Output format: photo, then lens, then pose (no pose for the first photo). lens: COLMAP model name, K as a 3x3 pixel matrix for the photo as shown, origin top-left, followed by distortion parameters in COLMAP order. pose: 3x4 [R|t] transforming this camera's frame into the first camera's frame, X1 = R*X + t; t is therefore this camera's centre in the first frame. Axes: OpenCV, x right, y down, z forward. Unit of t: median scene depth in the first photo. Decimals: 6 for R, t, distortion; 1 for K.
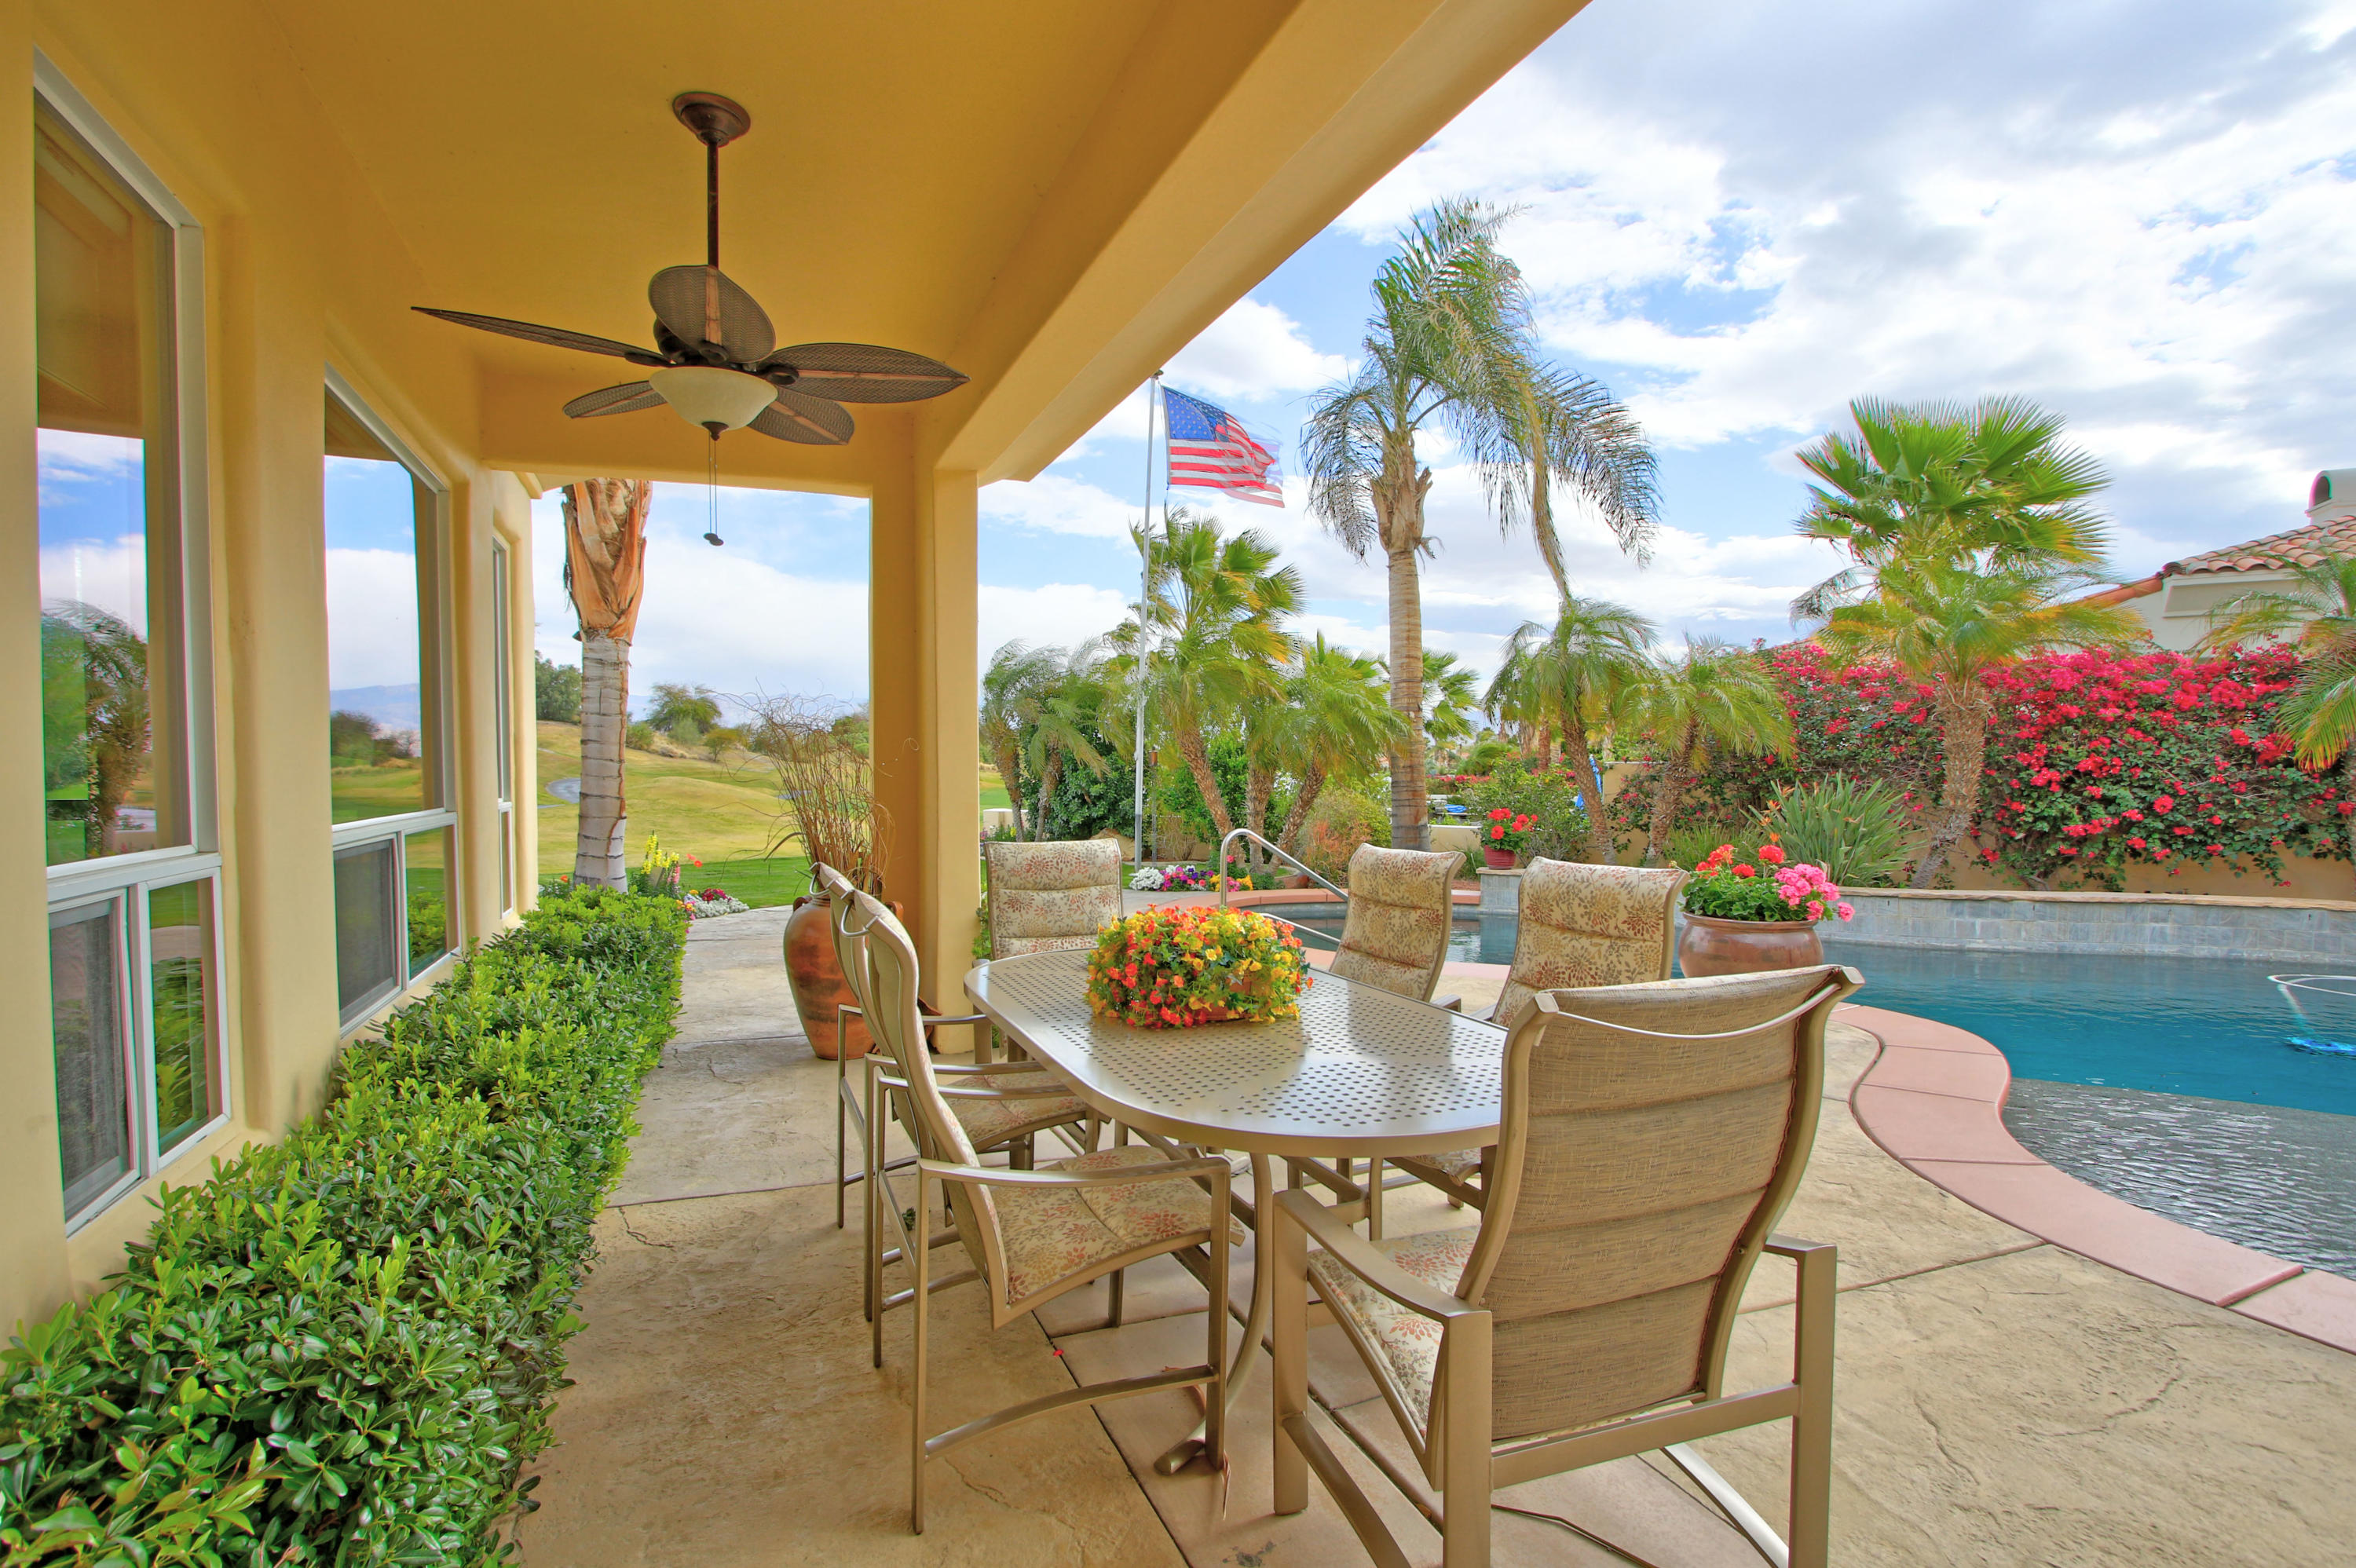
lens RADIAL K [[1122.9, 0, 1159.2], [0, 1122.9, 788.6], [0, 0, 1]] dist [-0.023731, 0.003473]
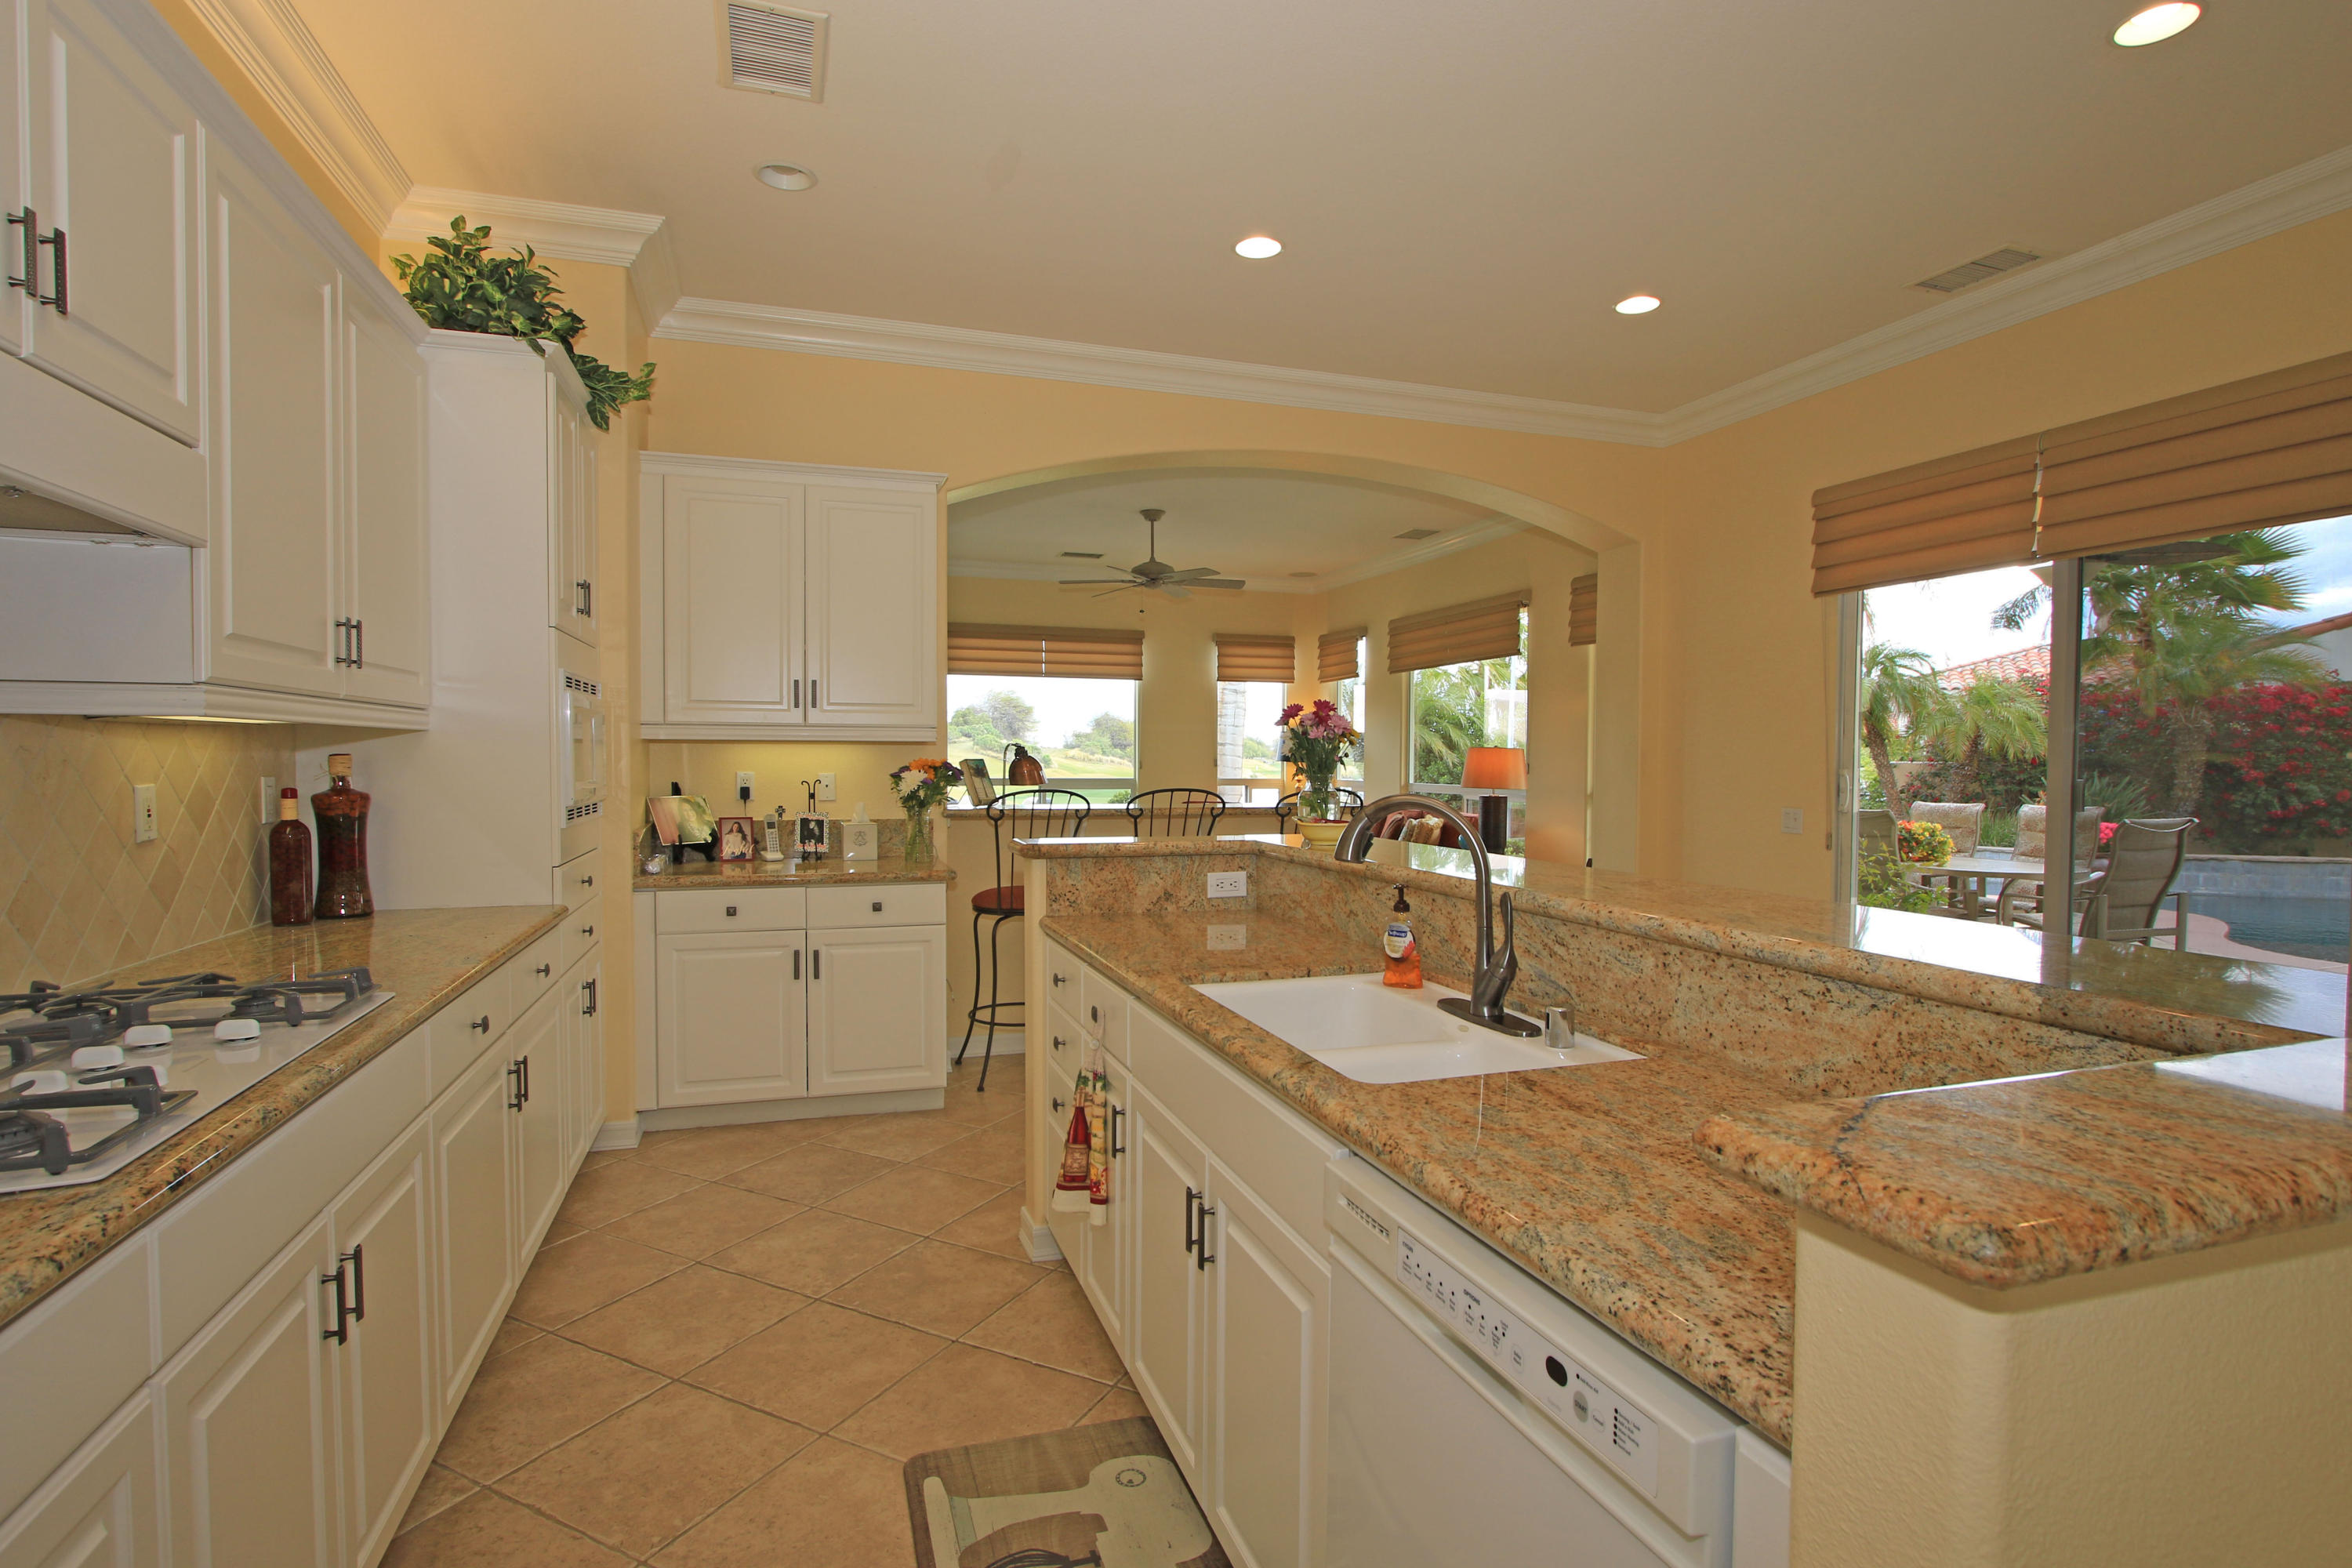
lens RADIAL K [[1142.3, 0, 1165.6], [0, 1142.3, 796.5], [0, 0, 1]] dist [-0.027760, 0.005426]
pose [[0.995065, 0.007453, -0.098941, -0.440018], [-0.006437, 0.999923, 0.010581, 0.010107], [0.099012, -0.009891, 0.995037, -0.557953]]
